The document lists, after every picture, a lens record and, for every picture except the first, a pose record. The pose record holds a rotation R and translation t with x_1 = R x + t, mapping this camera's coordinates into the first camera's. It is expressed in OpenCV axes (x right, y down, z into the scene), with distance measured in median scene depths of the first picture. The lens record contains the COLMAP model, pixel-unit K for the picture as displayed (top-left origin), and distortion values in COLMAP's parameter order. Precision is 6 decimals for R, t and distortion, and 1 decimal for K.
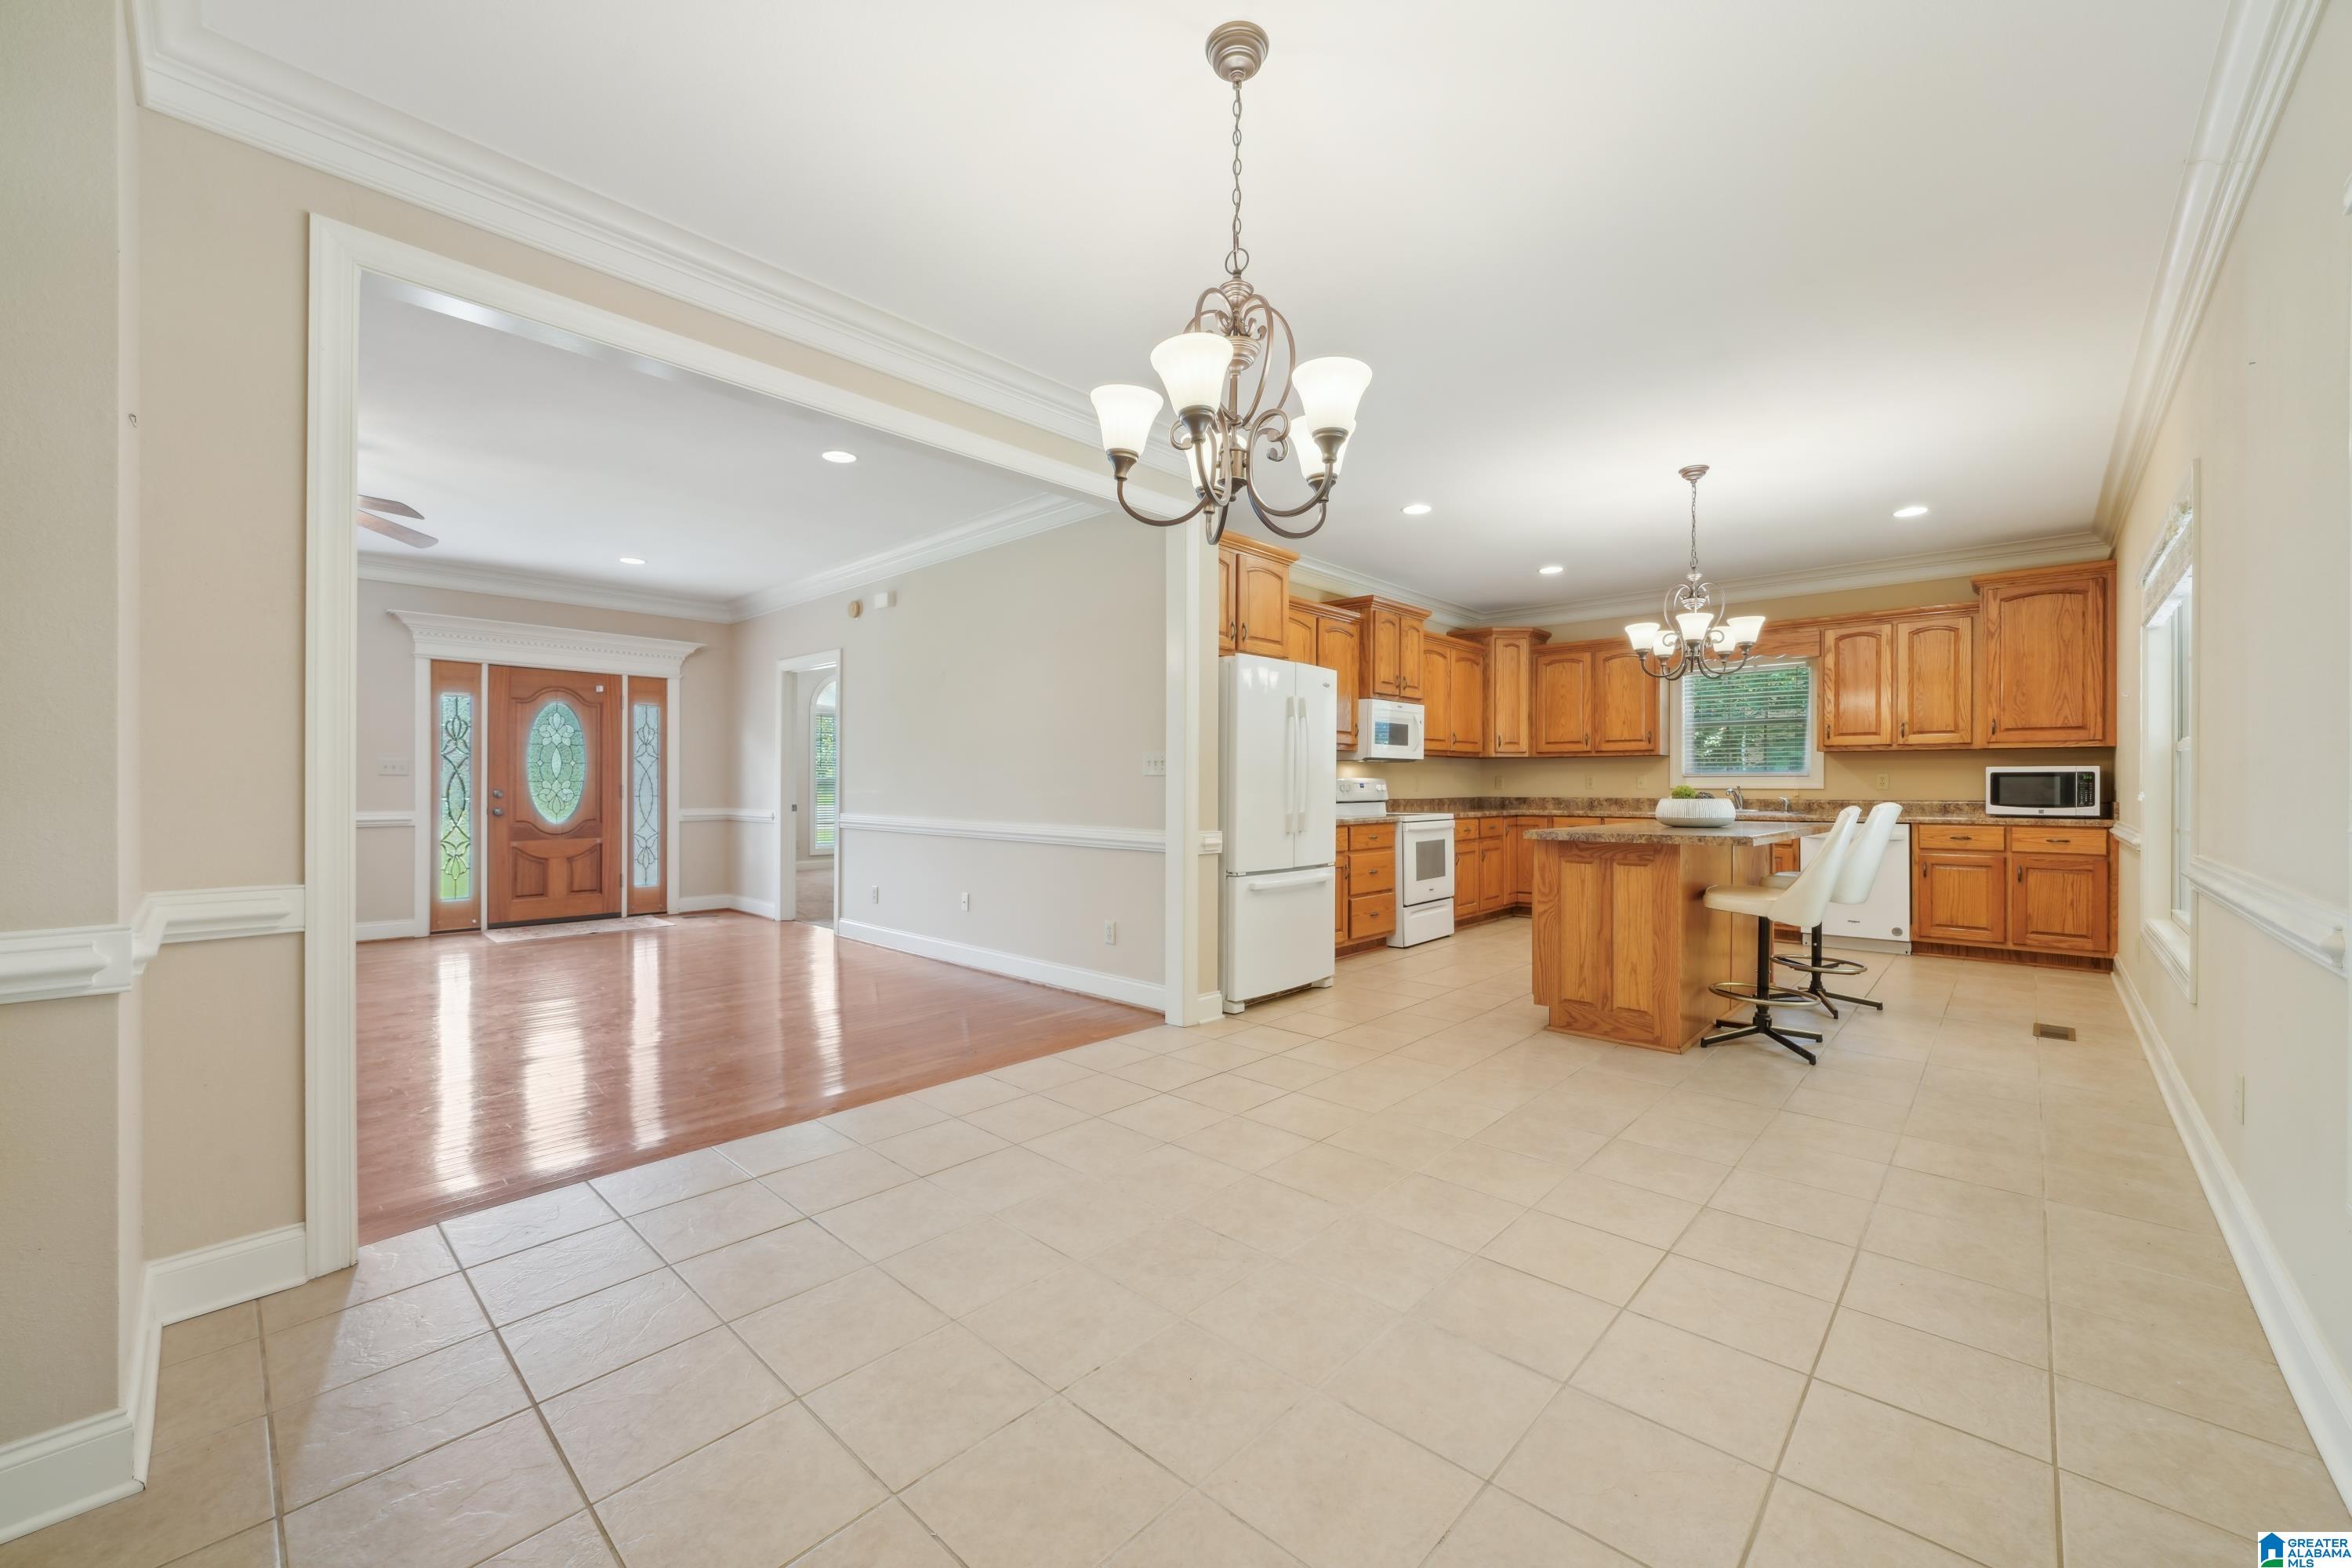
lens RADIAL K [[921.8, 0, 1174.2], [0, 921.8, 781.7], [0, 0, 1]] dist [-0.012512, -0.000311]
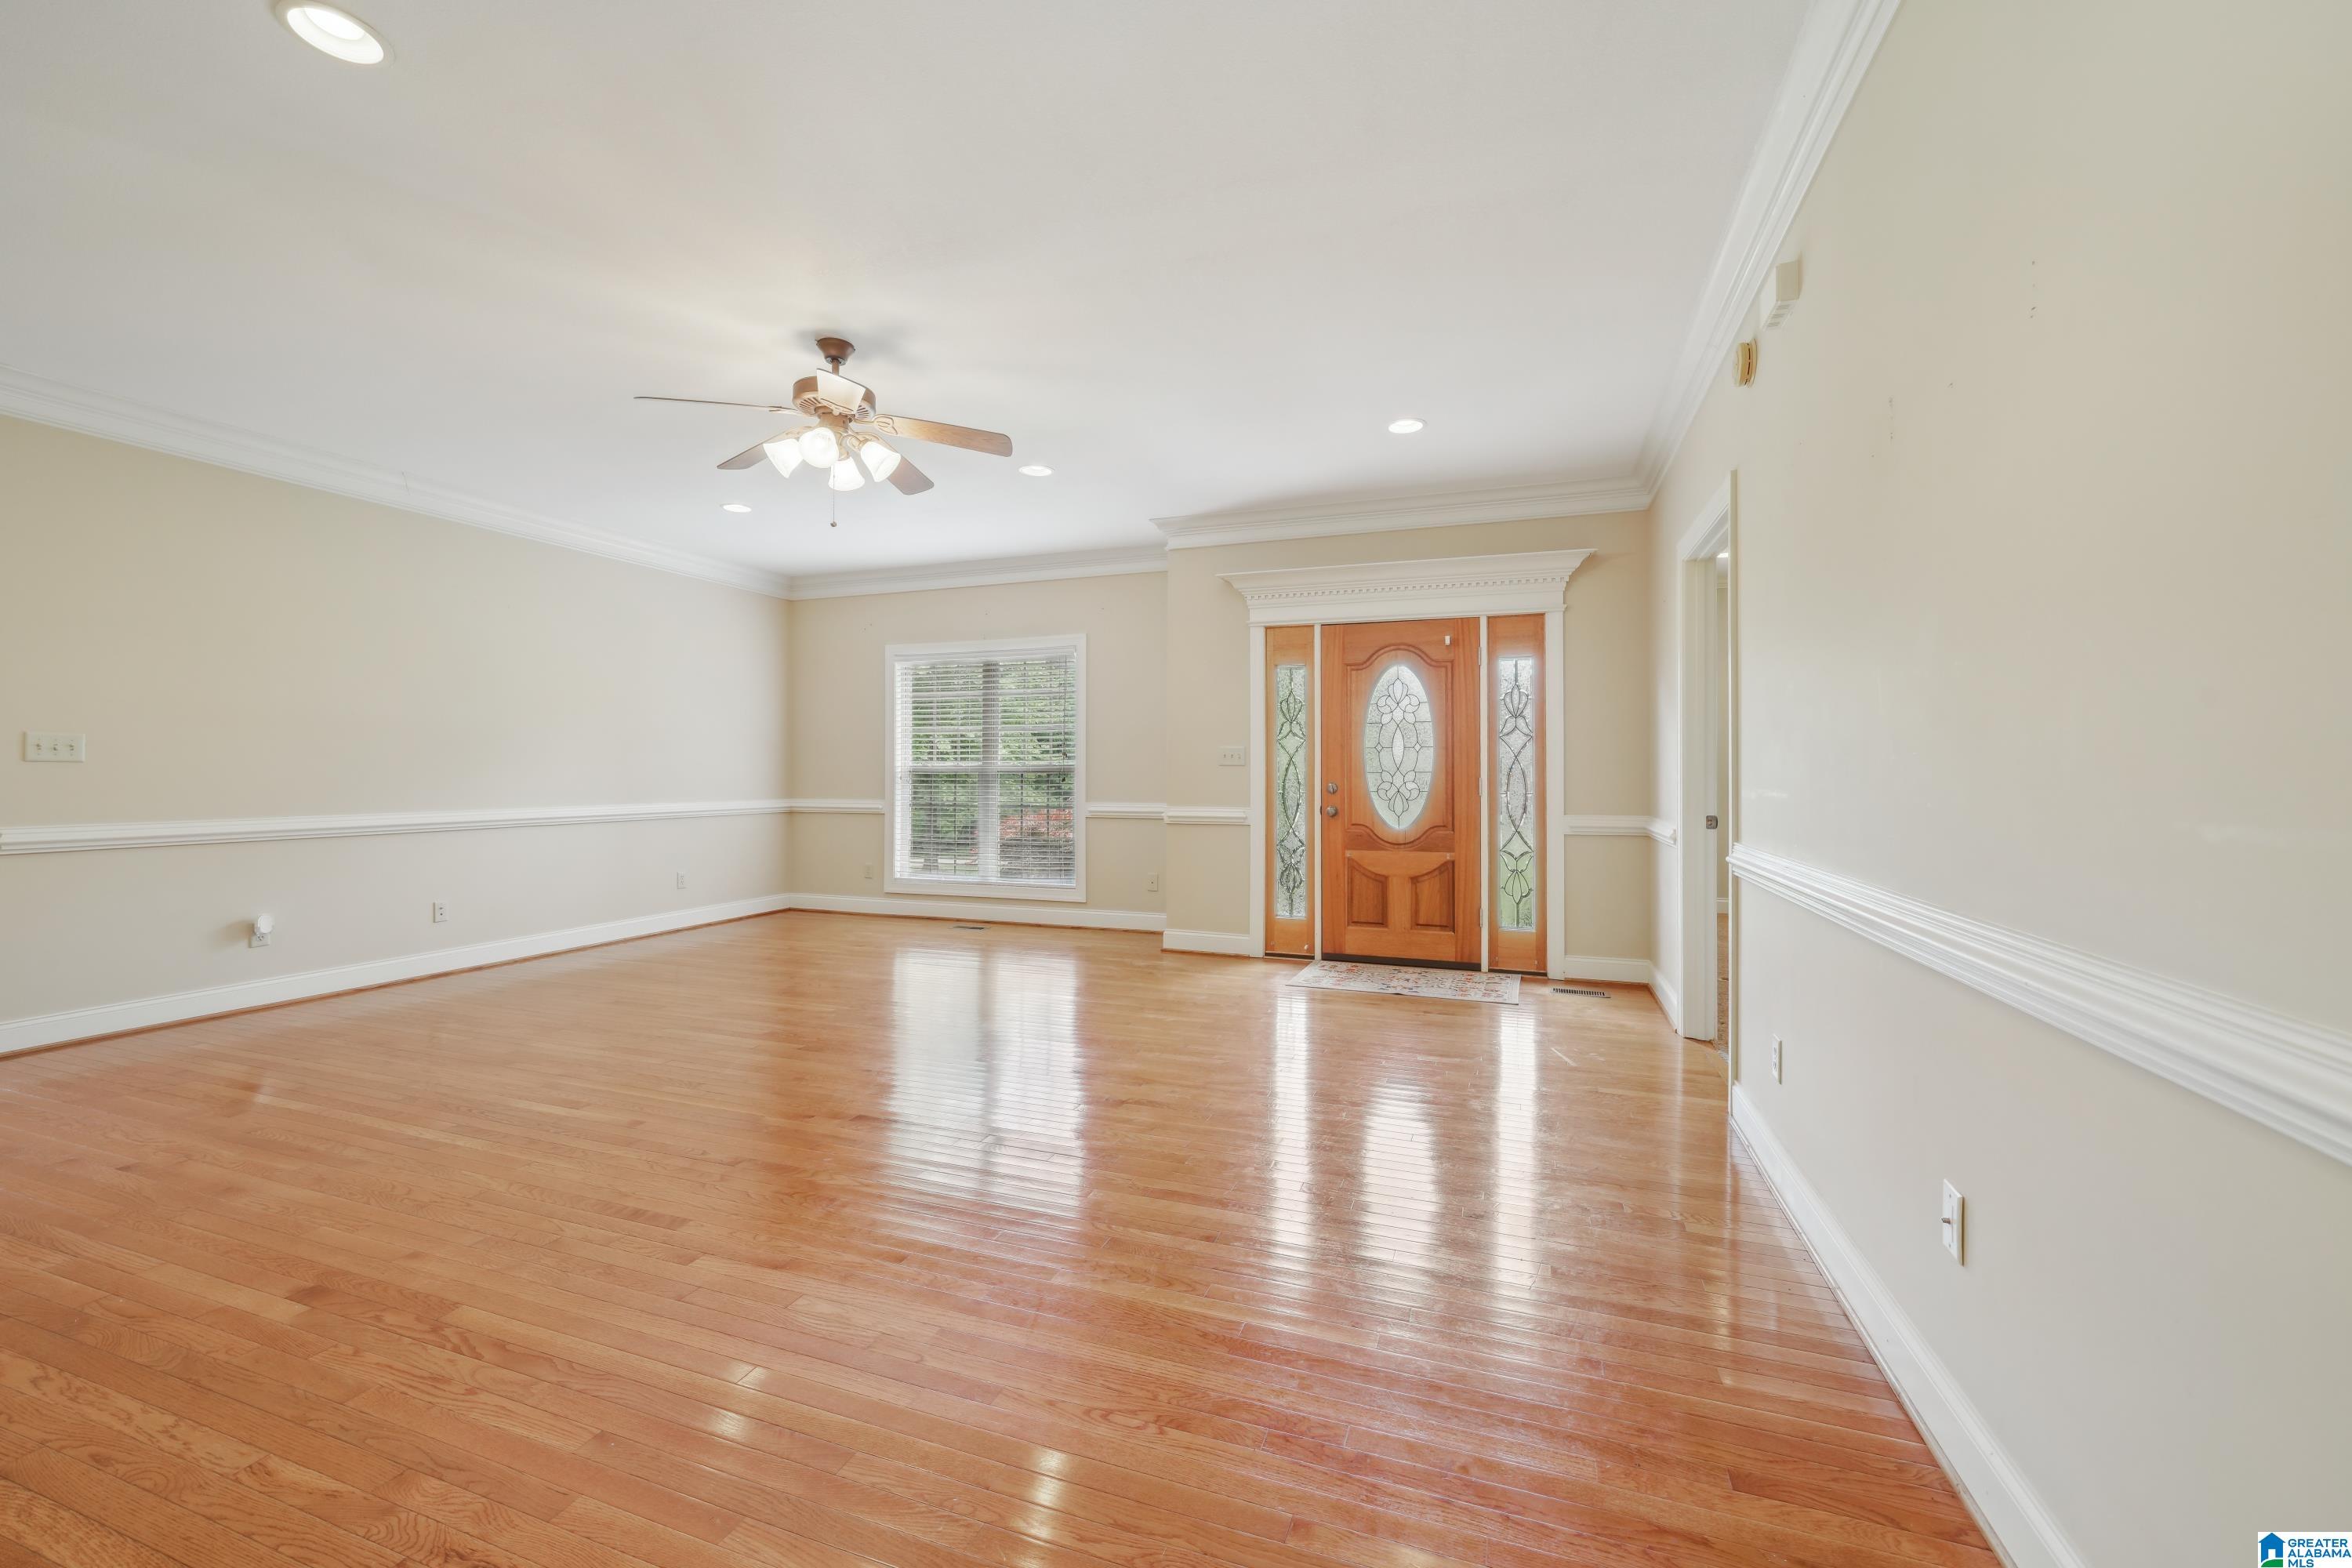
lens RADIAL K [[921.8, 0, 1180.2], [0, 921.8, 765.3], [0, 0, 1]] dist [-0.012512, -0.000311]
pose [[0.385709, -0.006737, -0.922596, -0.058674], [0.004206, 0.999976, -0.005544, -0.002601], [0.922611, -0.001742, 0.385728, 0.552059]]
